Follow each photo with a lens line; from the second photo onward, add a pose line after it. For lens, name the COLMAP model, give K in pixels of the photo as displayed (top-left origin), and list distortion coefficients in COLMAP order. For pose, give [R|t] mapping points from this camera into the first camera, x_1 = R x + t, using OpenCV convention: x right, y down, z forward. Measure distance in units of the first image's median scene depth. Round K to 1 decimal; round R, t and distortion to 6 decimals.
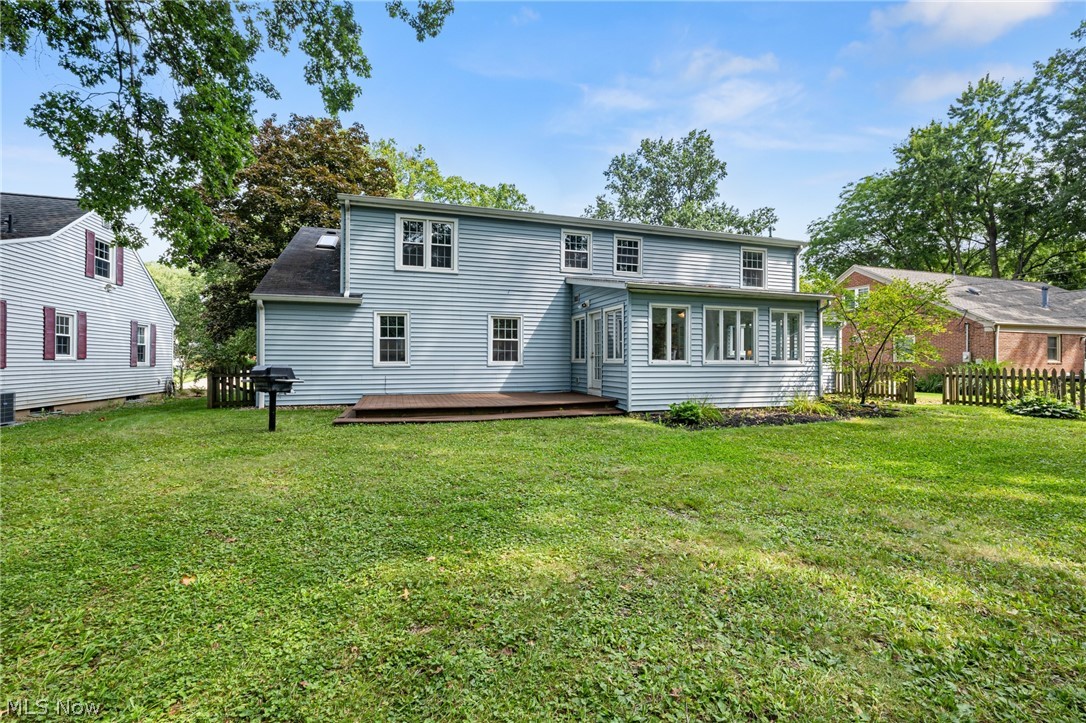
lens RADIAL K [[457.3, 0, 544.2], [0, 457.3, 360.9], [0, 0, 1]] dist [0.000869, -0.000205]
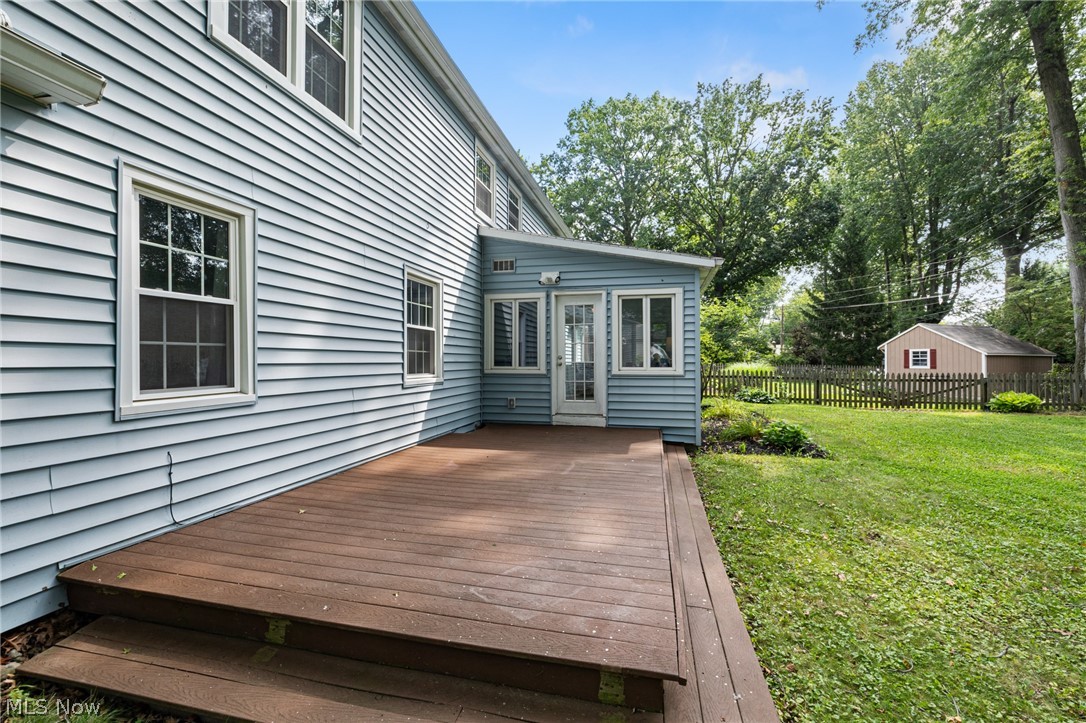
lens RADIAL K [[457.3, 0, 541.0], [0, 457.3, 357.1], [0, 0, 1]] dist [0.000869, -0.000205]
pose [[0.540374, 0.003859, 0.841416, -0.435516], [0.001171, 0.999985, -0.005339, -0.014650], [-0.841424, 0.003870, 0.540361, 0.694201]]
